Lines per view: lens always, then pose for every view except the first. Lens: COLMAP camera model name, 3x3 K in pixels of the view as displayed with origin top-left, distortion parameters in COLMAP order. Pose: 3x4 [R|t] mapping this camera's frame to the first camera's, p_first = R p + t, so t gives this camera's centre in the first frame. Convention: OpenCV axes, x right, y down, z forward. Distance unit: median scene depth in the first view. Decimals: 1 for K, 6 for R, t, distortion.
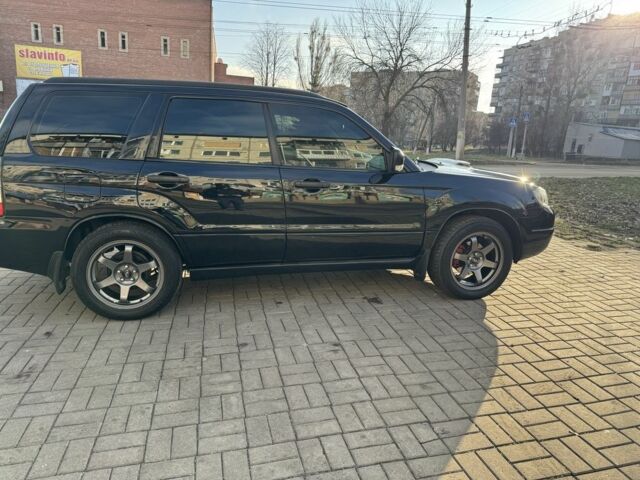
lens RADIAL K [[448.0, 0, 320.0], [0, 448.0, 240.0], [0, 0, 1]] dist [-0.001915, -0.002683]
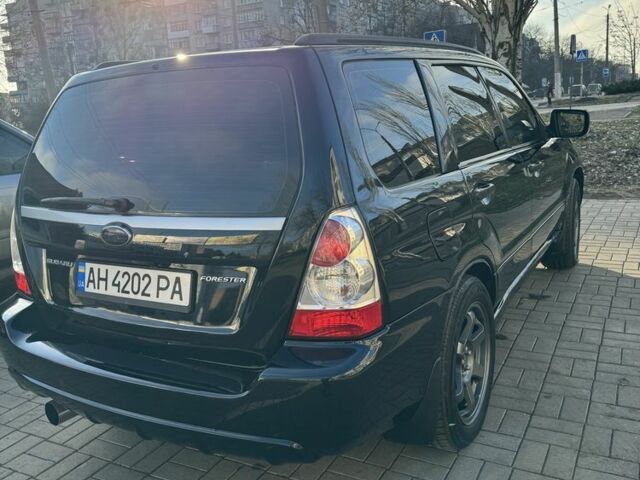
lens RADIAL K [[597.0, 0, 320.0], [0, 597.0, 240.0], [0, 0, 1]] dist [-0.003042, -0.010643]
pose [[0.672126, -0.242167, 0.699715, -0.045828], [0.261151, 0.961807, 0.082022, -0.008340], [-0.692854, 0.127603, 0.709698, 0.024225]]
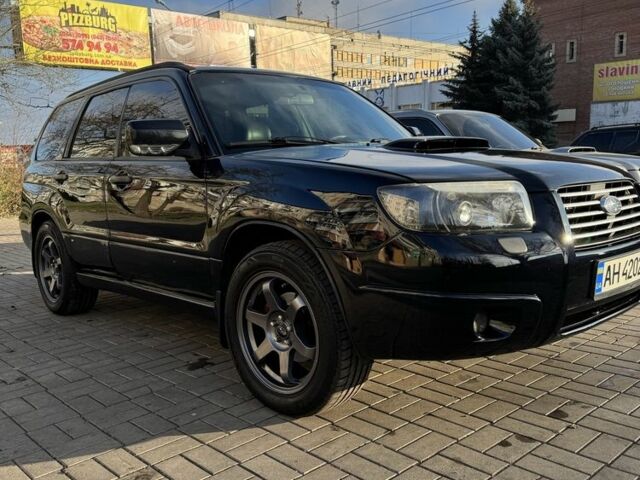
lens RADIAL K [[597.0, 0, 320.0], [0, 597.0, 240.0], [0, 0, 1]] dist [-0.003042, -0.010643]
pose [[0.501811, 0.051761, -0.863427, 0.046741], [-0.147625, 0.988688, -0.026527, -0.002106], [0.852287, 0.140775, 0.503776, 0.035335]]
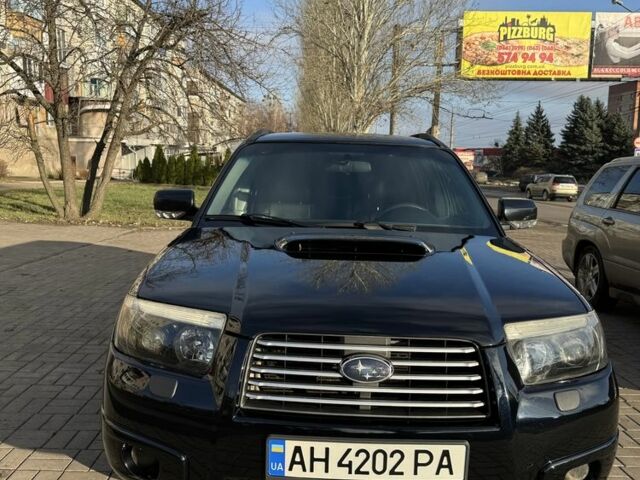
lens RADIAL K [[597.0, 0, 320.0], [0, 597.0, 240.0], [0, 0, 1]] dist [-0.003042, -0.010643]
pose [[-0.211240, 0.068961, -0.974998, 0.050012], [-0.256001, 0.958784, 0.123279, -0.014079], [0.943314, 0.275642, -0.184879, 0.064702]]
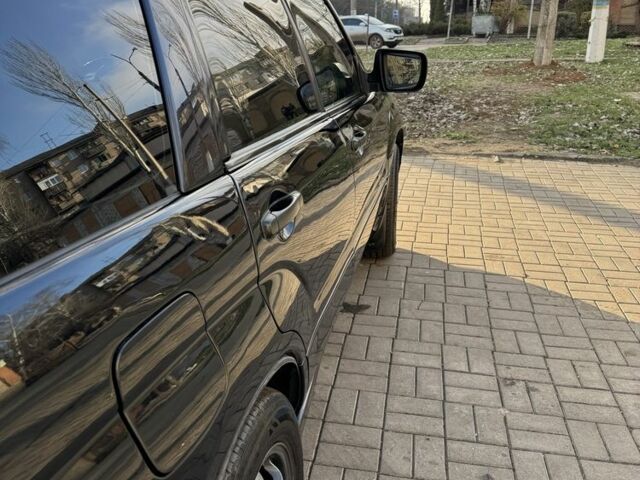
lens RADIAL K [[570.9, 0, 319.7], [0, 570.9, 253.5], [0, 0, 1]] dist [0.124474, -0.003003]
pose [[0.414851, -0.360672, 0.835353, -0.027686], [0.218608, 0.930699, 0.293275, -0.009306], [-0.883238, 0.060950, 0.464947, 0.033531]]
